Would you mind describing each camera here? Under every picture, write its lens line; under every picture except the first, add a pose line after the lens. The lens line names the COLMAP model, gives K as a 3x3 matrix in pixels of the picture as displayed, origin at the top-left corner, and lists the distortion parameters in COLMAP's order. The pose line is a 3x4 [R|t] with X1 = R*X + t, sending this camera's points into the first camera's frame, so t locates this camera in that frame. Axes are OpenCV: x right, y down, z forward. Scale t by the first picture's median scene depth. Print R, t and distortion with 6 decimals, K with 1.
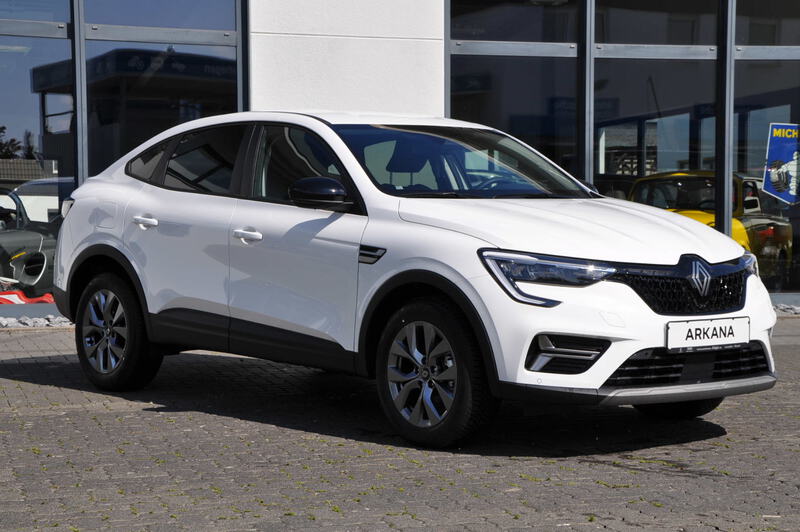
lens RADIAL K [[1814.9, 0, 400.0], [0, 1814.9, 266.0], [0, 0, 1]] dist [0.298840, 0.116539]
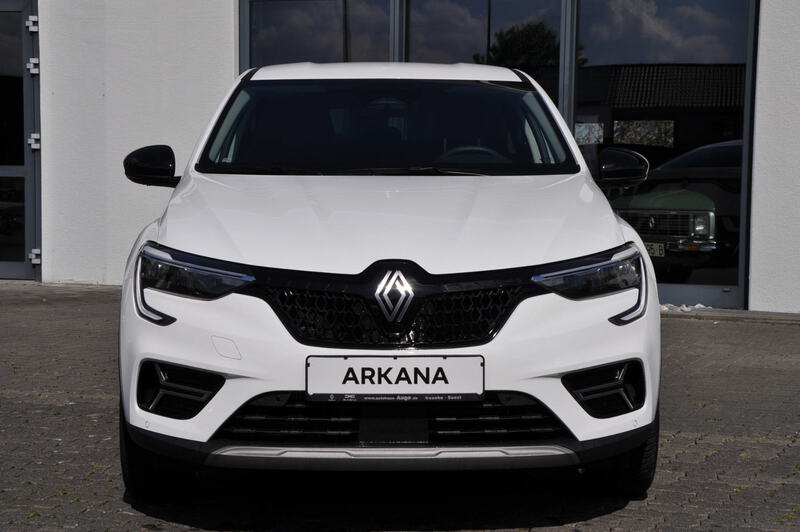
lens RADIAL K [[1814.9, 0, 400.0], [0, 1814.9, 266.0], [0, 0, 1]] dist [0.298840, 0.116539]
pose [[0.799687, 0.040236, -0.599067, 0.584708], [-0.030383, 0.999186, 0.026551, -0.023101], [0.599647, -0.003031, 0.800259, 0.459698]]
